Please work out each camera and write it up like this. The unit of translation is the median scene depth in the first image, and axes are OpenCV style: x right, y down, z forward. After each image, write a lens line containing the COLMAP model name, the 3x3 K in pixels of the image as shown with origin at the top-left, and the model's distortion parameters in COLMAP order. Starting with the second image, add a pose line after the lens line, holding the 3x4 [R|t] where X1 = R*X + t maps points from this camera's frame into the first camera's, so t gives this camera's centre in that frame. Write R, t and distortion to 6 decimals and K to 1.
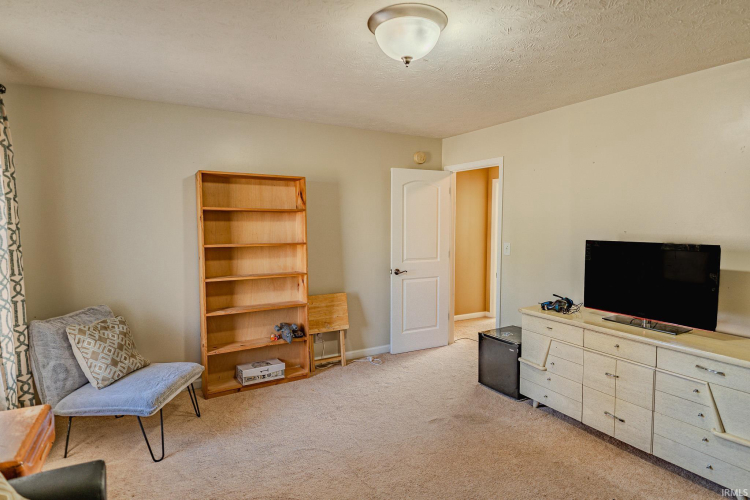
lens RADIAL K [[408.8, 0, 372.0], [0, 408.8, 247.2], [0, 0, 1]] dist [0.049839, -0.035852]
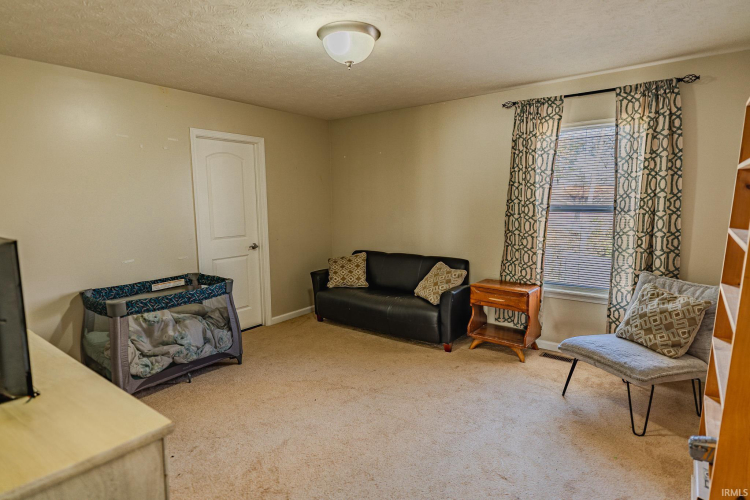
lens RADIAL K [[408.8, 0, 372.0], [0, 408.8, 247.2], [0, 0, 1]] dist [0.049839, -0.035852]
pose [[-0.922930, 0.056417, -0.380811, 0.438103], [-0.020852, 0.980425, 0.195786, -0.126155], [0.384403, 0.188638, -0.903687, 1.862603]]
